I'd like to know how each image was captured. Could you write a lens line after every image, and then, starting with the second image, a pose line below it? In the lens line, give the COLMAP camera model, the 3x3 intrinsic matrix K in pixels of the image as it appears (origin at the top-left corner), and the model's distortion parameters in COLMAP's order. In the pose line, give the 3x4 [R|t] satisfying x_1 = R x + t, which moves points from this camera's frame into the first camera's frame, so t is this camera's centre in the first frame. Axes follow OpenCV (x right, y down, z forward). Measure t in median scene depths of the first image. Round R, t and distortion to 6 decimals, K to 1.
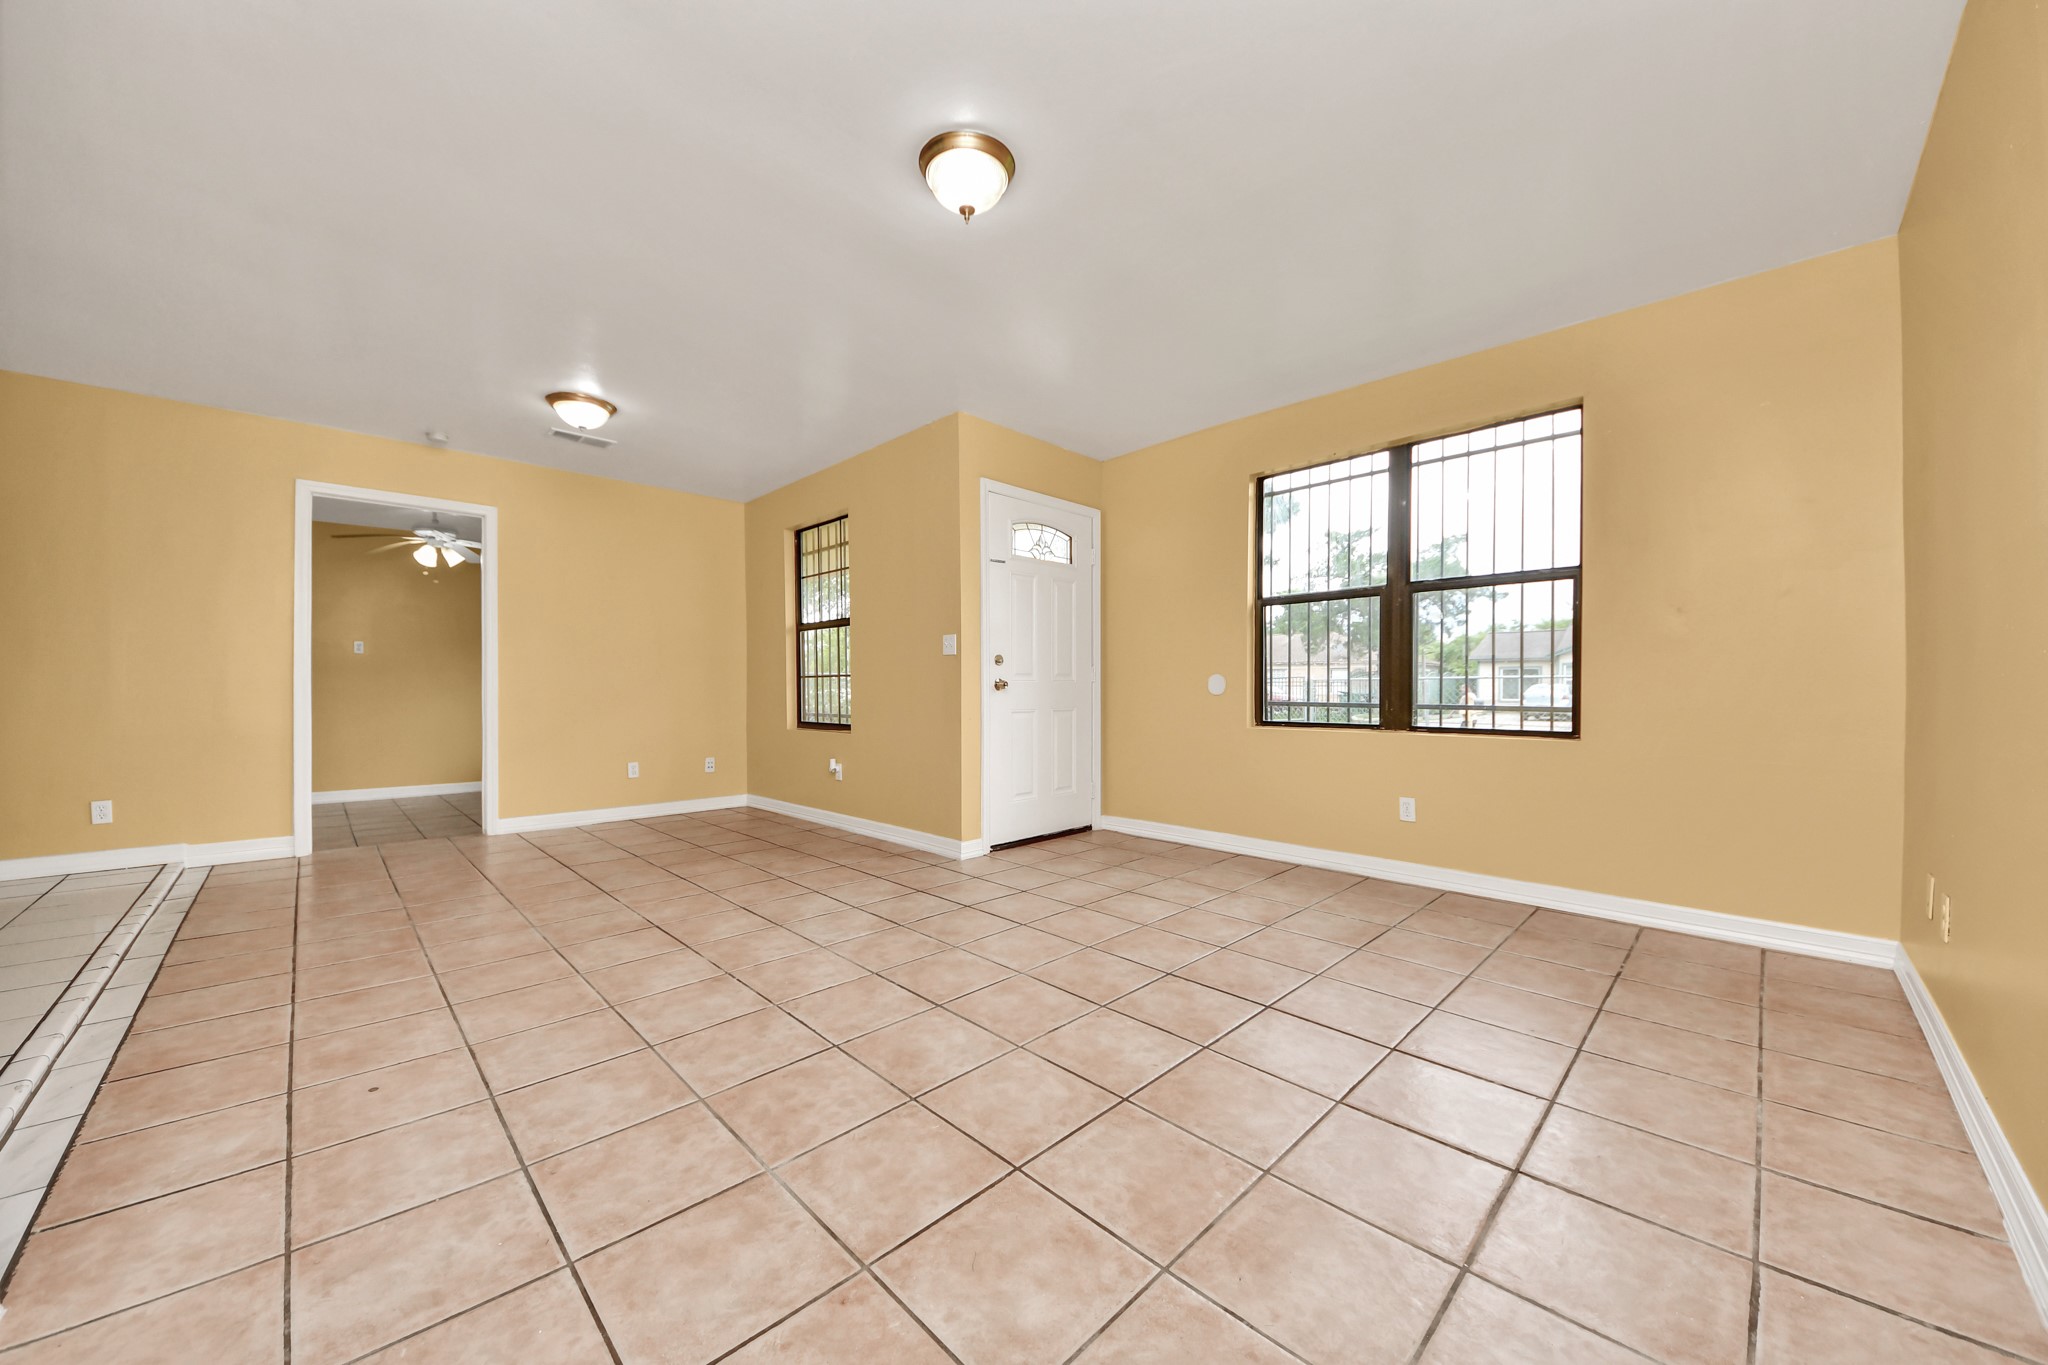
lens RADIAL K [[726.2, 0, 1010.1], [0, 726.2, 667.8], [0, 0, 1]] dist [0.039129, -0.022437]
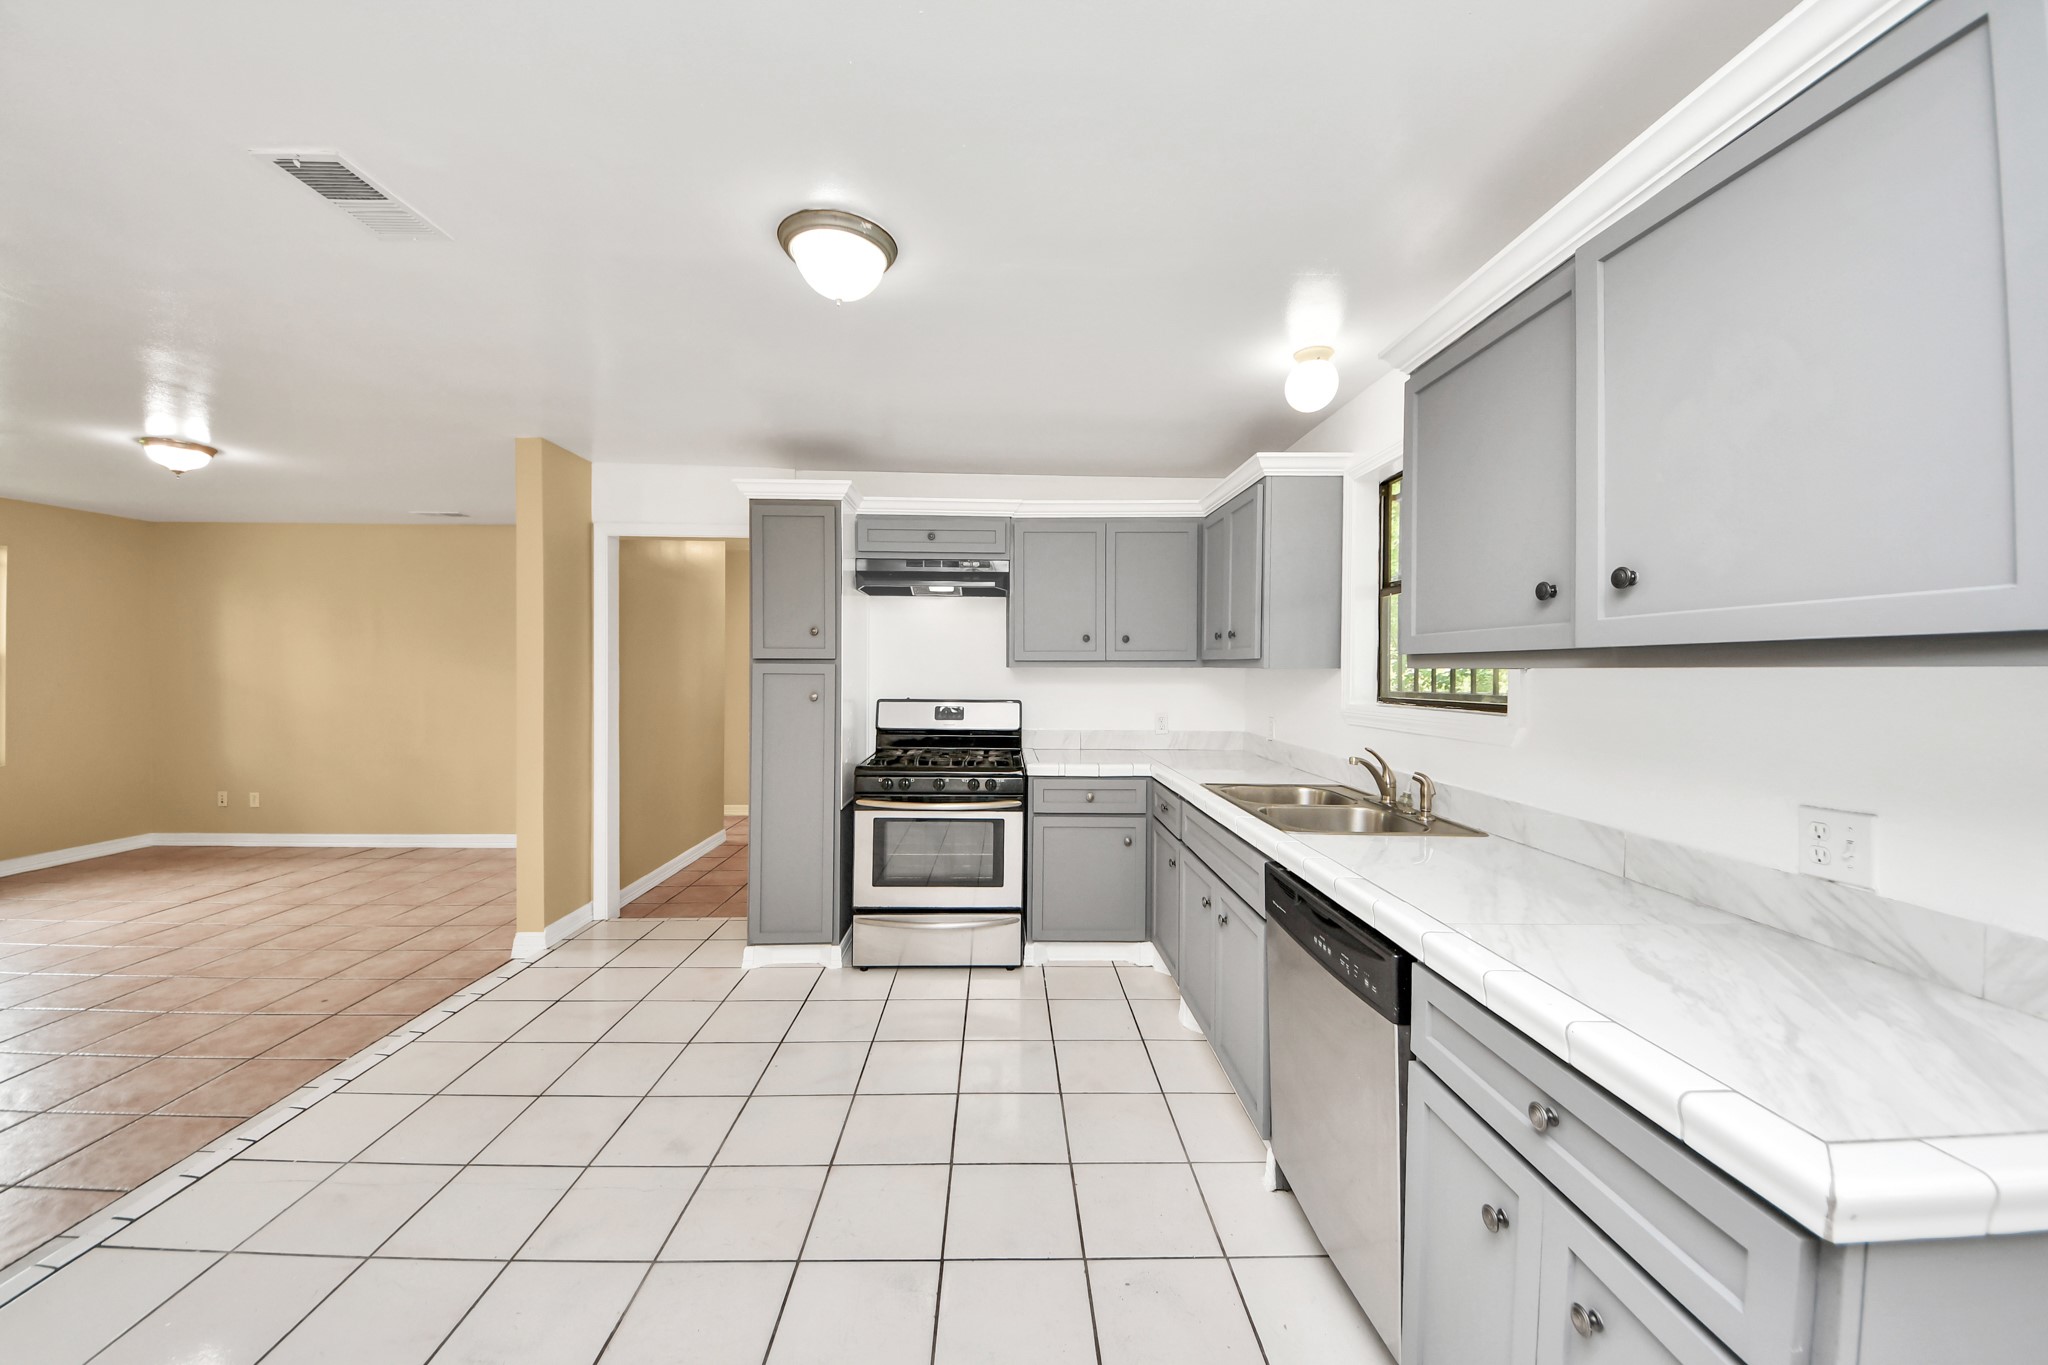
lens RADIAL K [[726.2, 0, 1010.1], [0, 726.2, 667.8], [0, 0, 1]] dist [0.039129, -0.022437]
pose [[-0.737890, -0.001680, 0.674919, -2.440163], [-0.018552, 0.999670, -0.017795, -0.169486], [-0.674666, -0.025652, -0.737677, 0.904710]]
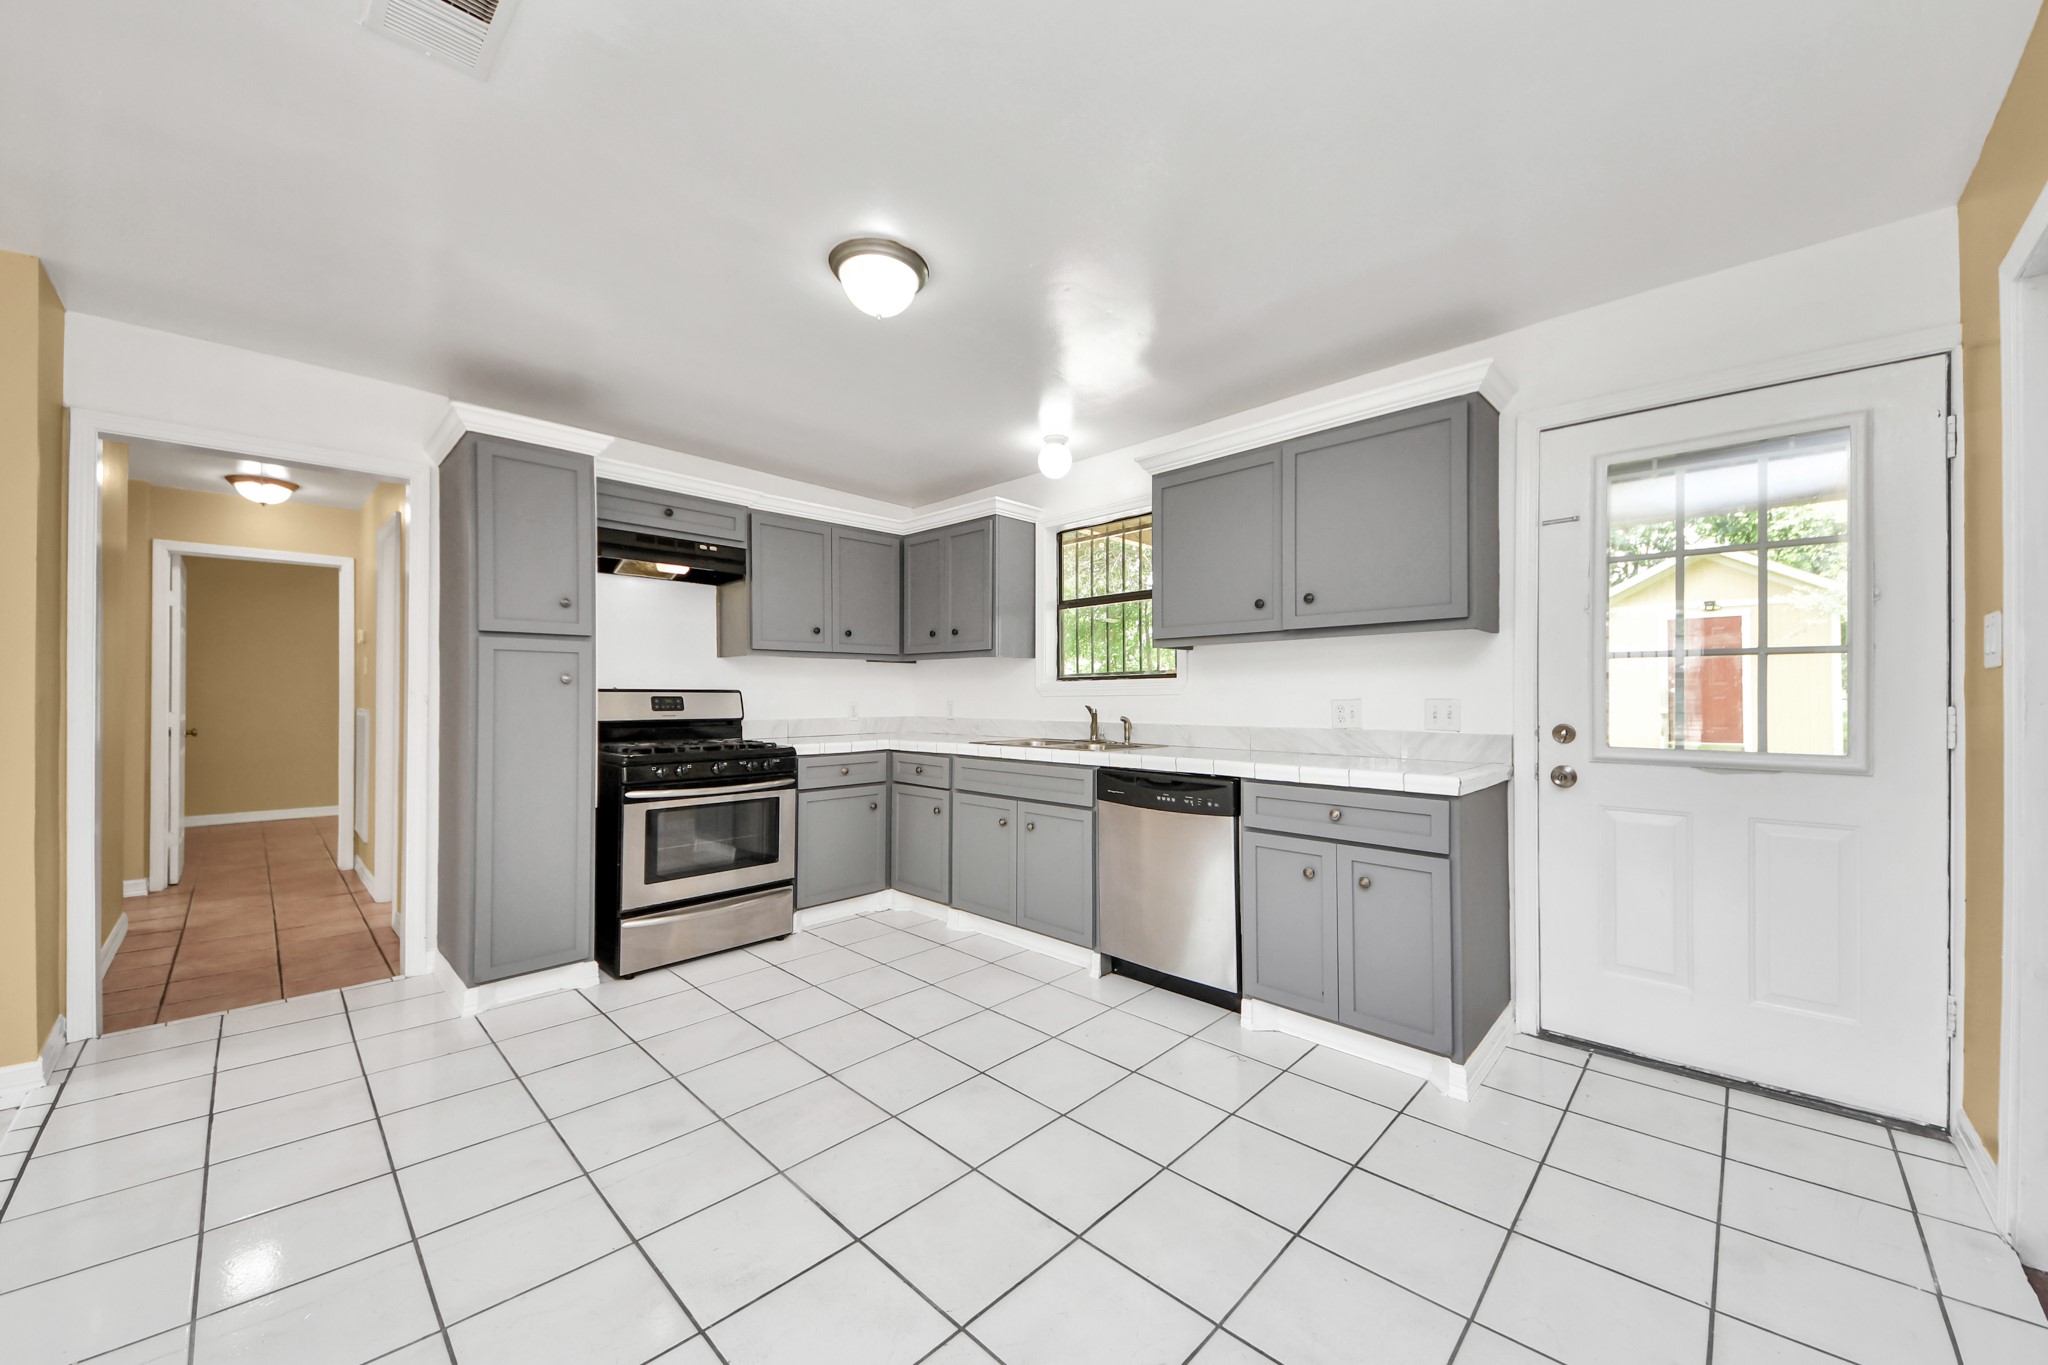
lens RADIAL K [[741.8, 0, 1023.4], [0, 741.8, 692.5], [0, 0, 1]] dist [0.038352, -0.024354]
pose [[-0.999490, 0.002410, -0.031833, -1.925010], [0.003188, 0.999697, -0.024412, -0.073589], [0.031764, -0.024501, -0.999195, 1.401562]]
